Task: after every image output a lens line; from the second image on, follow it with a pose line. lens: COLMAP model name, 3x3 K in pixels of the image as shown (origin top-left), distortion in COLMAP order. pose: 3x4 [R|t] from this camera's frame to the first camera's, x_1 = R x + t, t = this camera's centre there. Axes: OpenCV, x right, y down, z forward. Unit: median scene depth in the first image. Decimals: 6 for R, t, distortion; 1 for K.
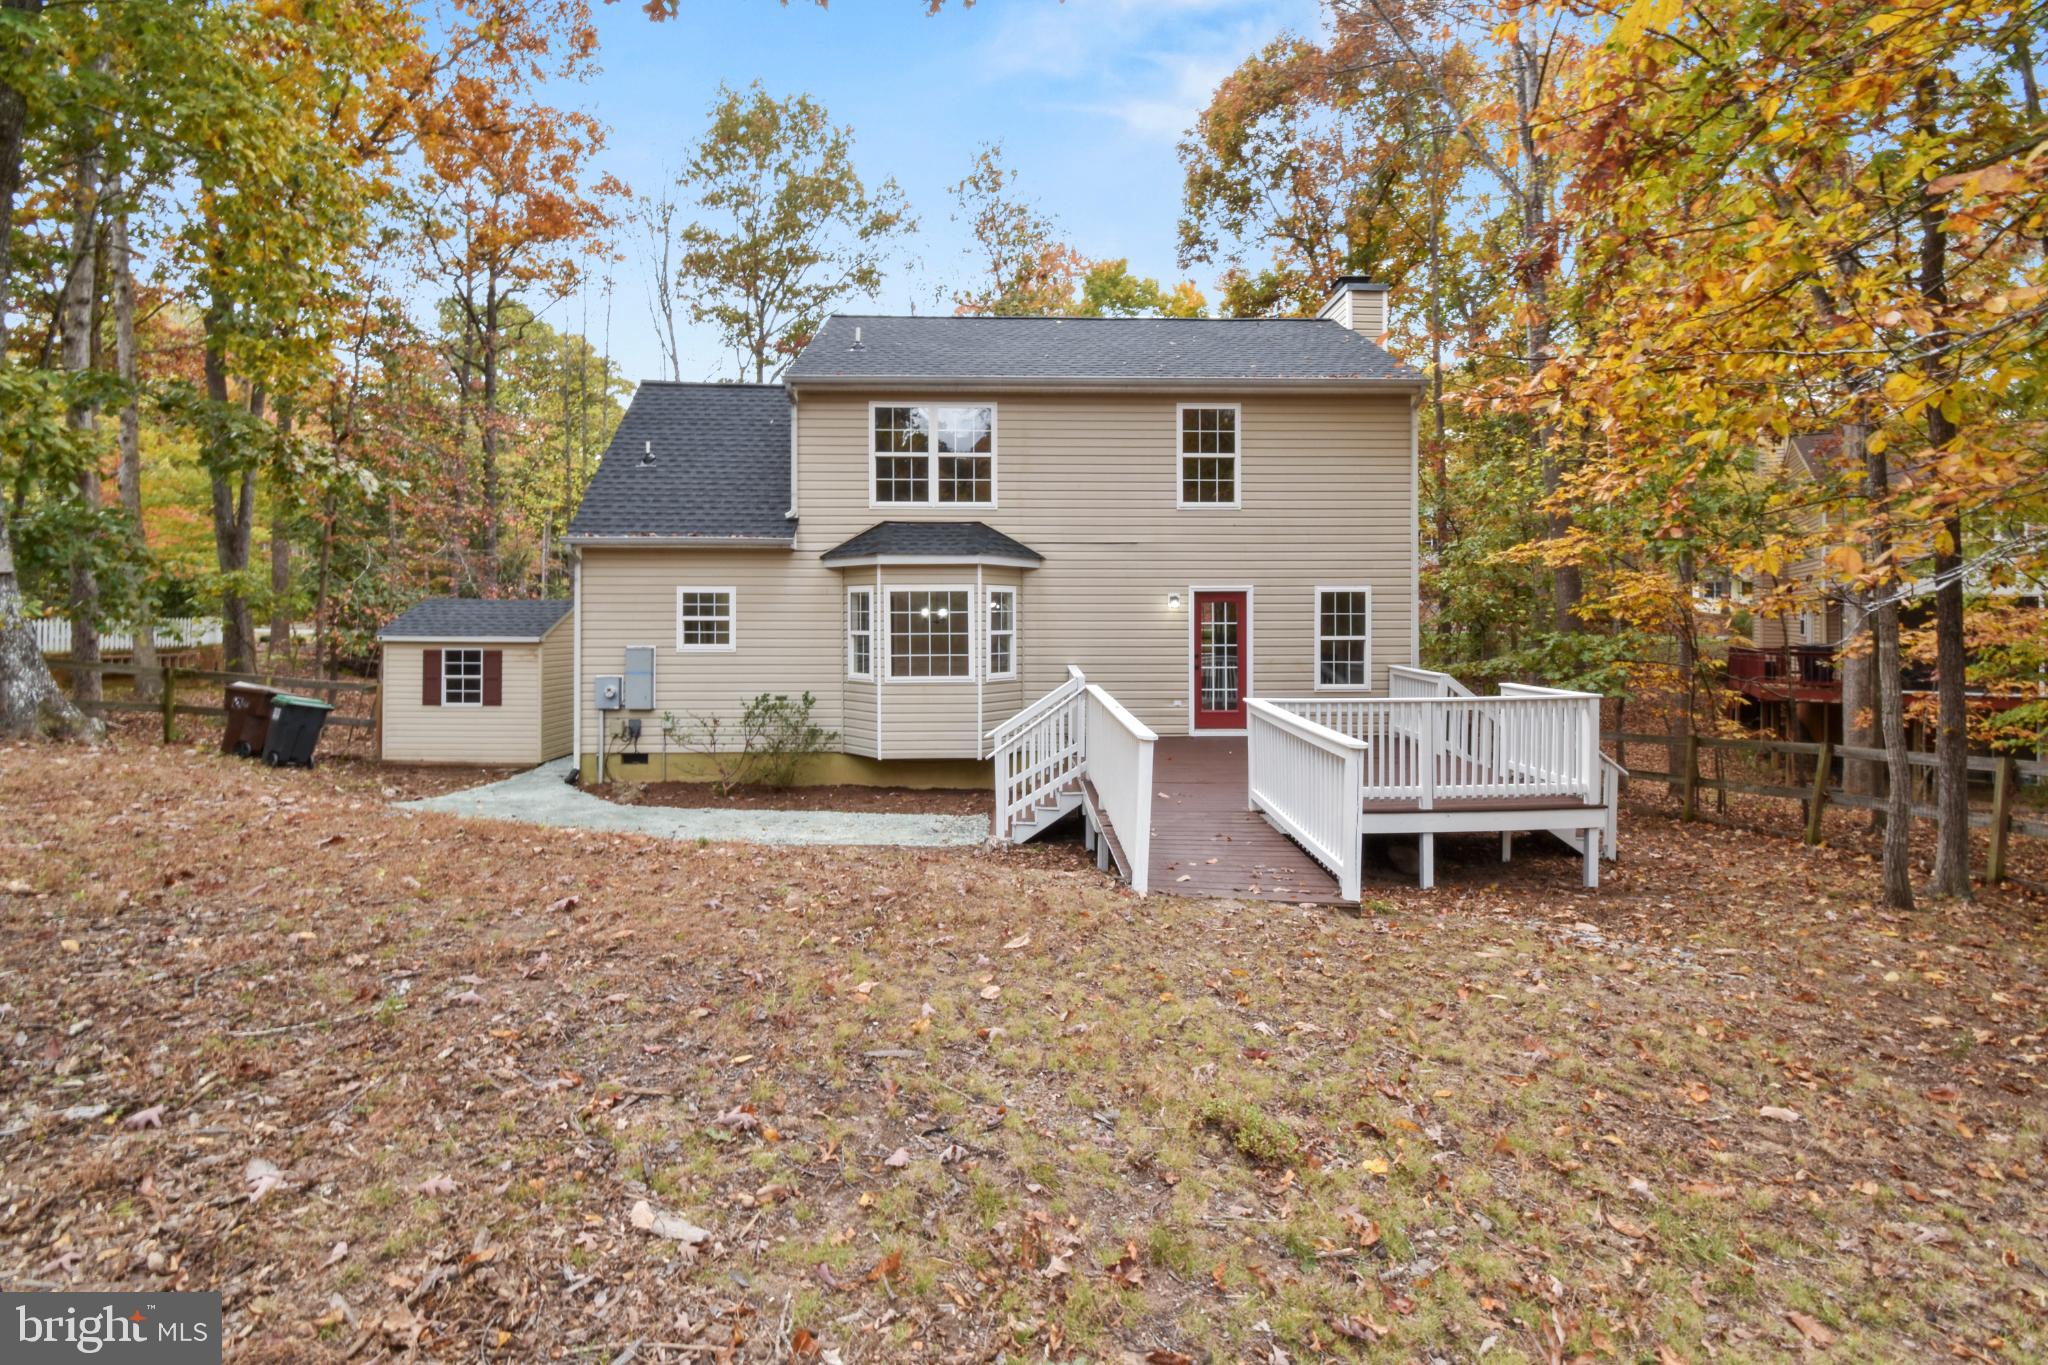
lens RADIAL K [[932.1, 0, 1002.5], [0, 932.1, 620.8], [0, 0, 1]] dist [-0.004287, -0.000592]
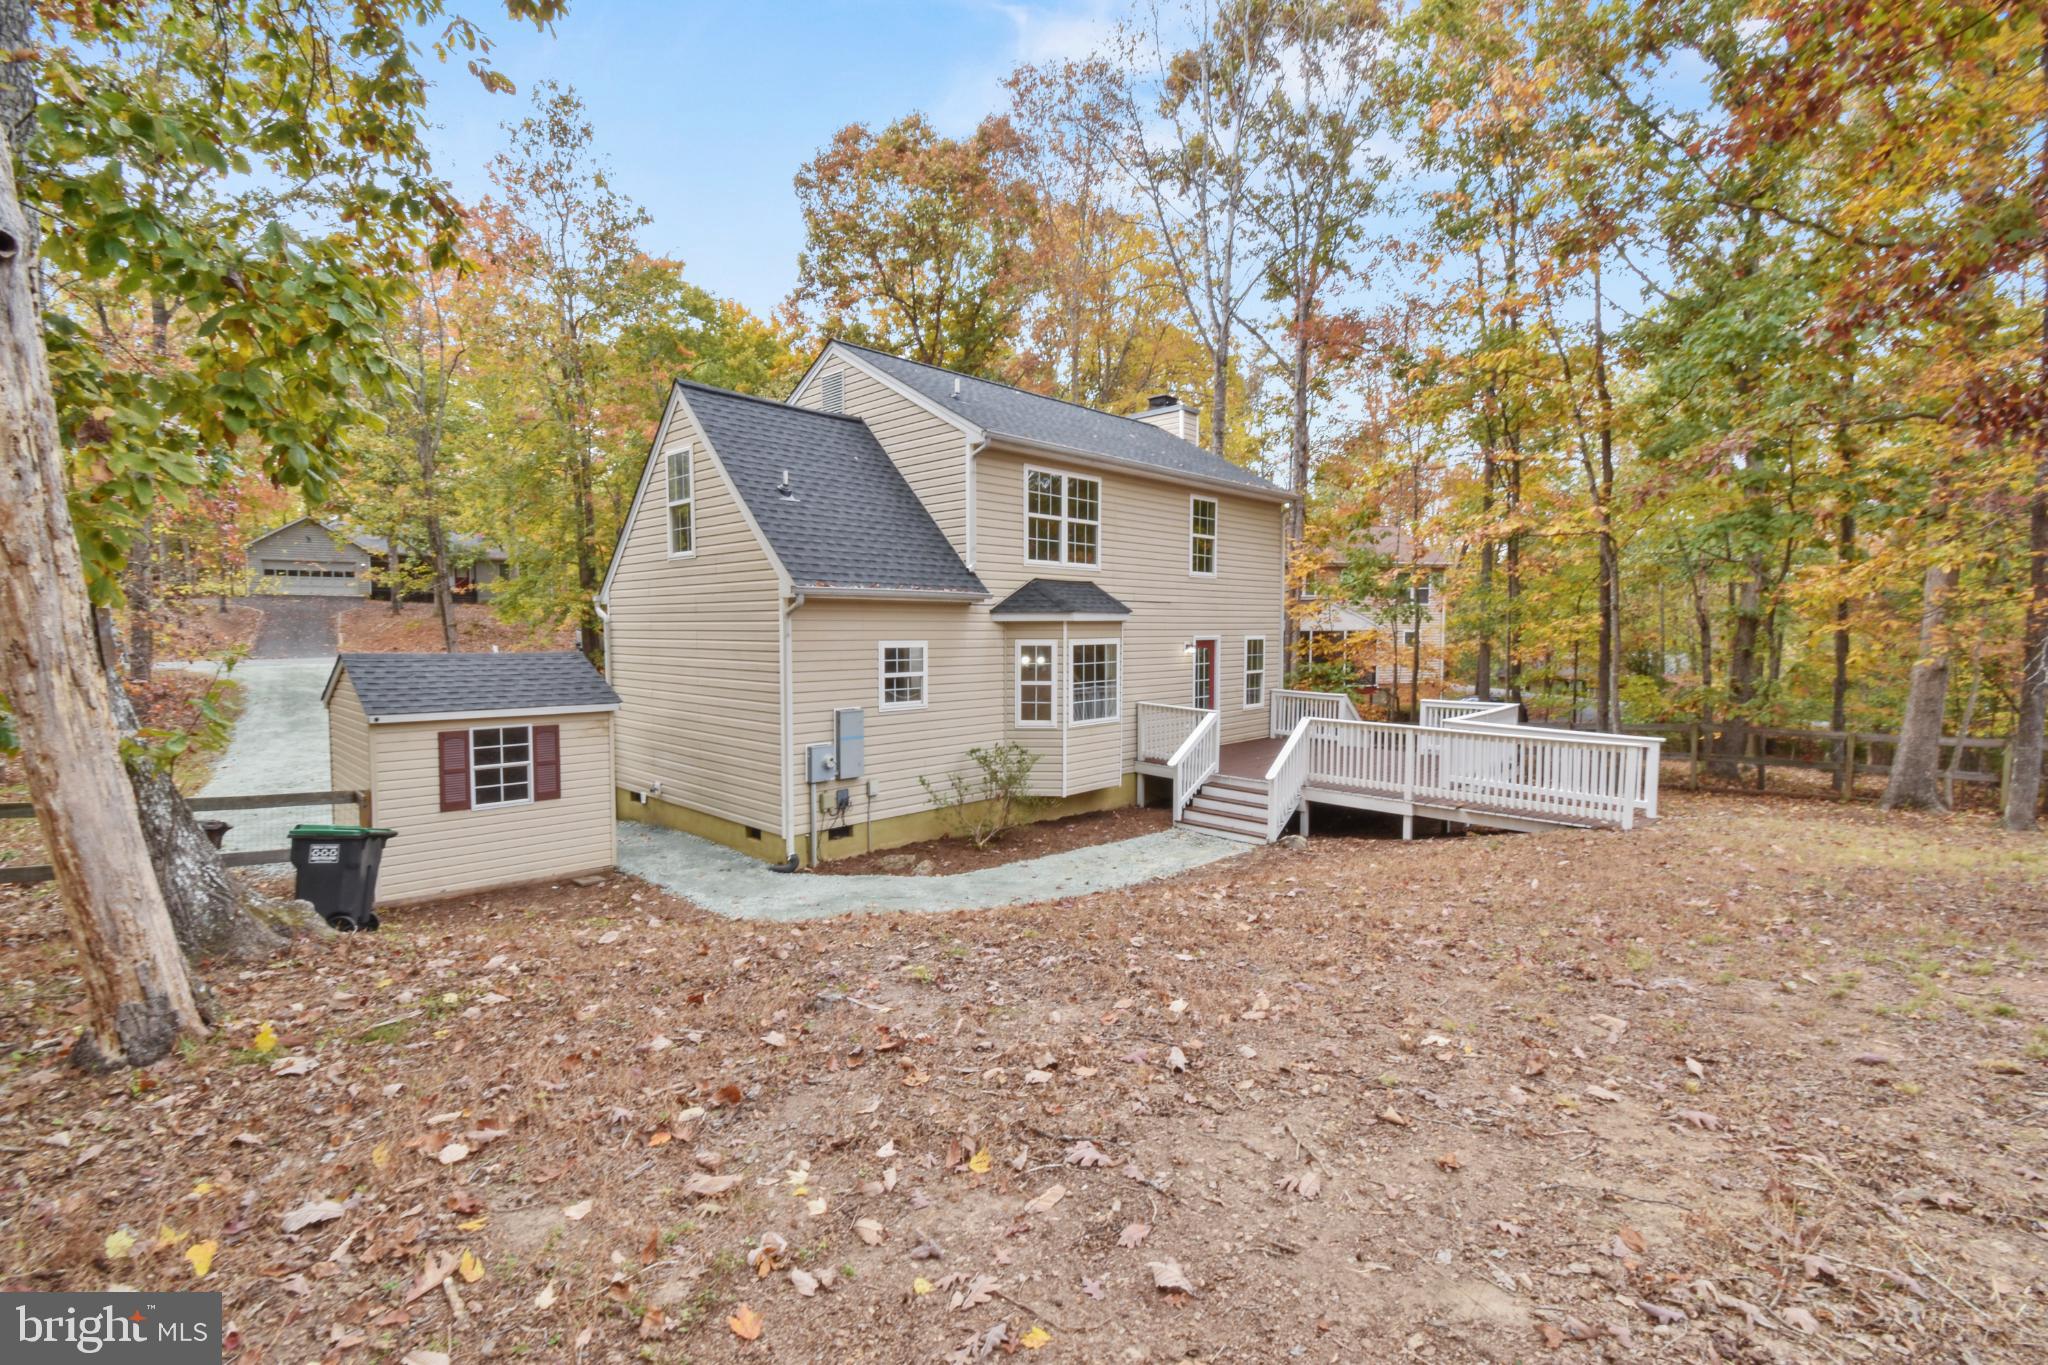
lens RADIAL K [[932.1, 0, 1024.5], [0, 932.1, 675.8], [0, 0, 1]] dist [-0.004287, -0.000592]
pose [[0.712643, -0.036915, 0.700555, -0.888064], [0.004813, 0.998848, 0.047737, -0.045412], [-0.701510, -0.030648, 0.712000, 0.238436]]
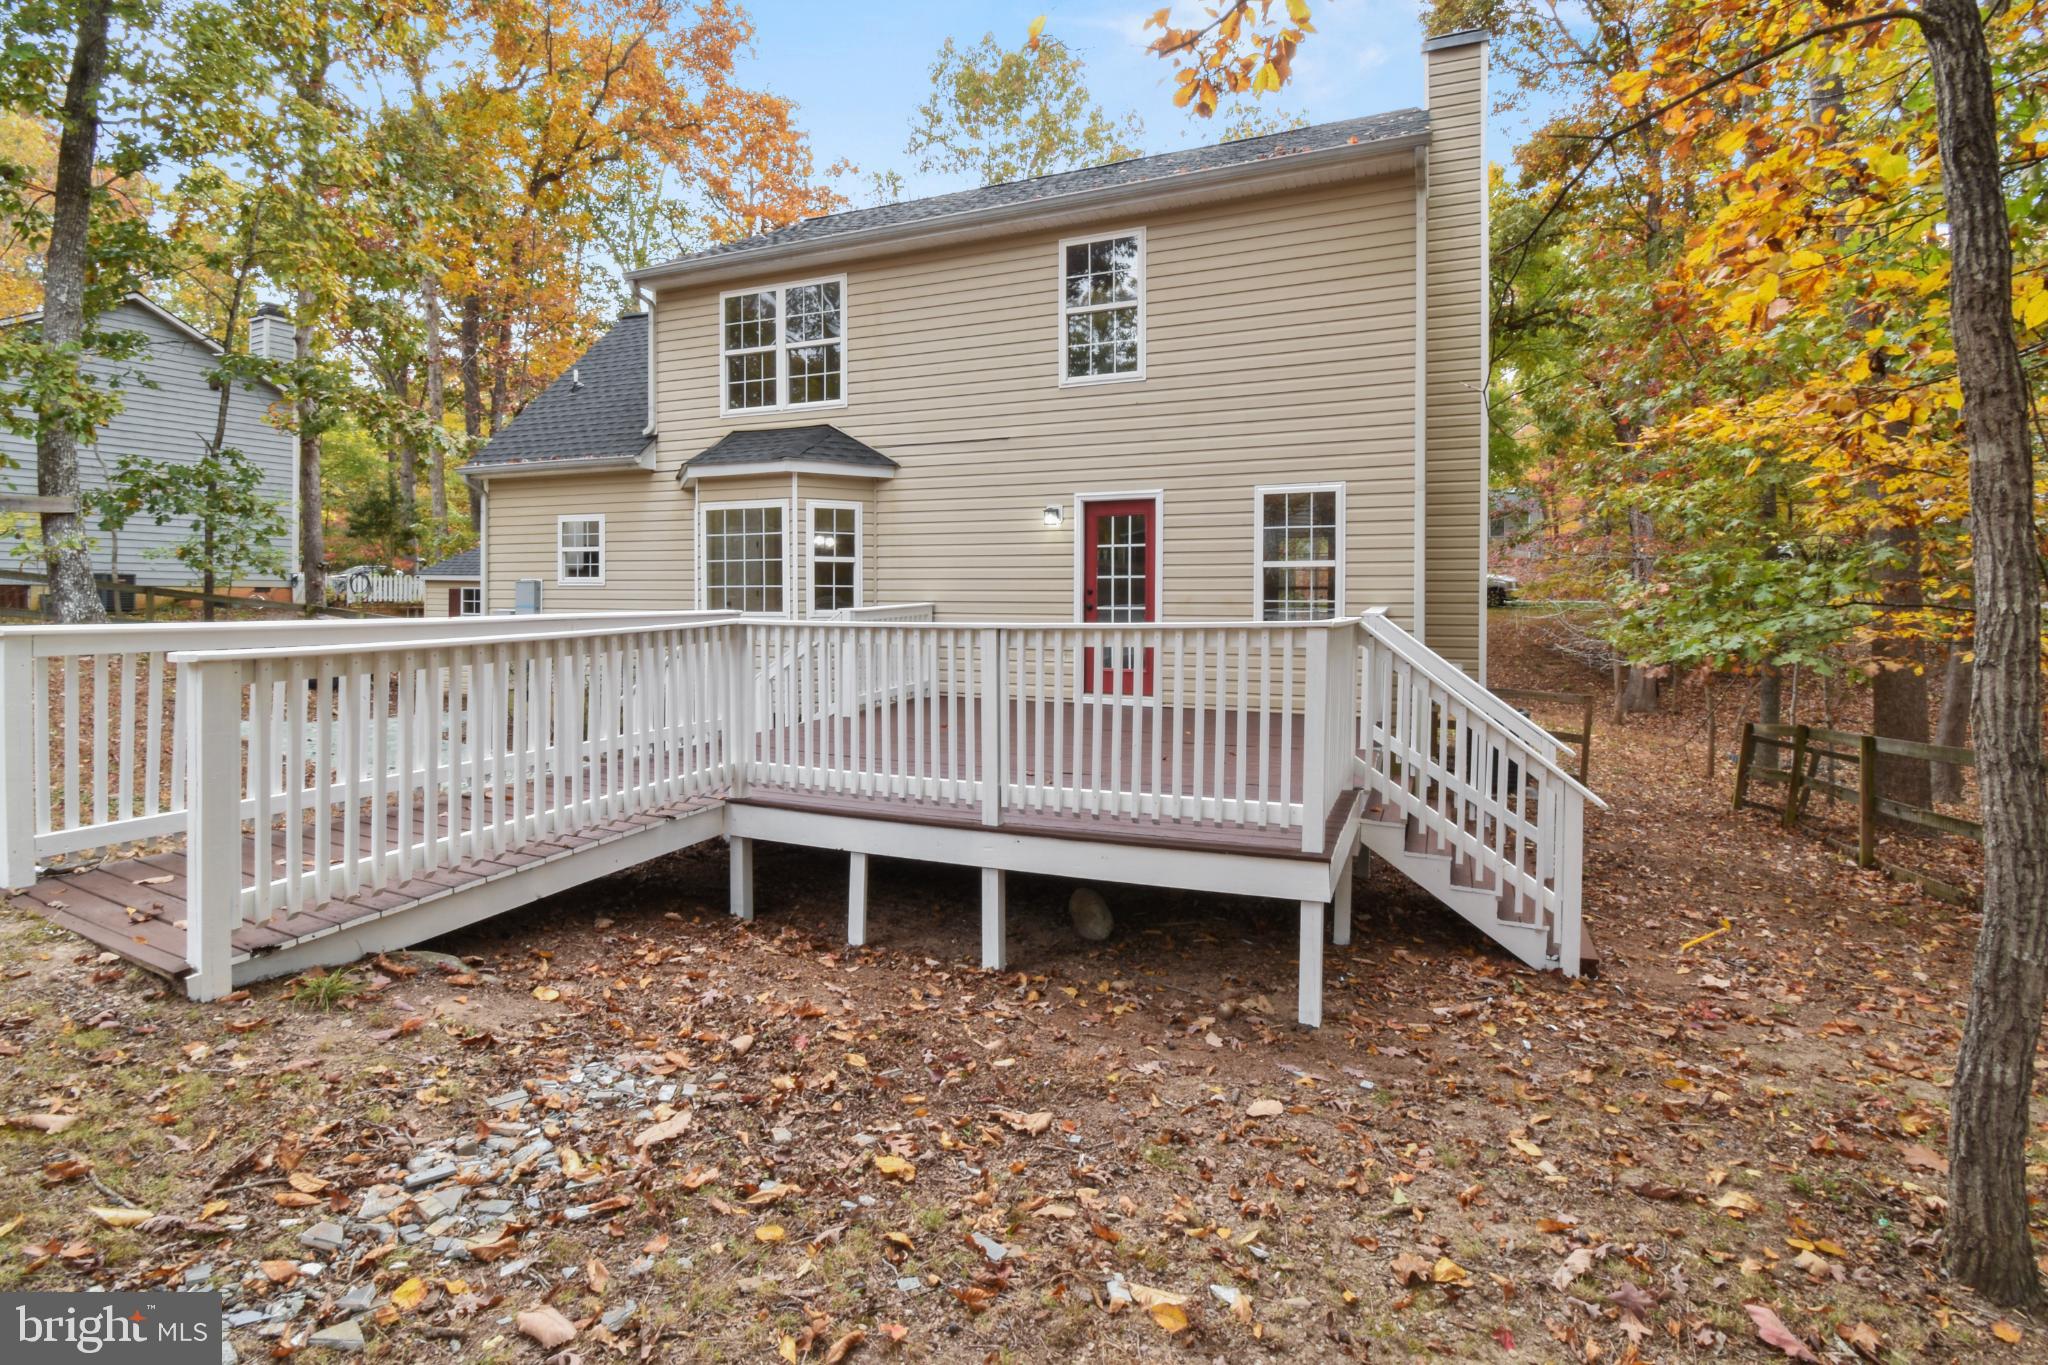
lens RADIAL K [[932.1, 0, 1012.8], [0, 932.1, 606.1], [0, 0, 1]] dist [-0.004287, -0.000592]
pose [[0.911481, 0.008466, -0.411255, 0.454128], [-0.006463, 0.999960, 0.006262, 0.045202], [0.411291, -0.003050, 0.911499, 0.328613]]
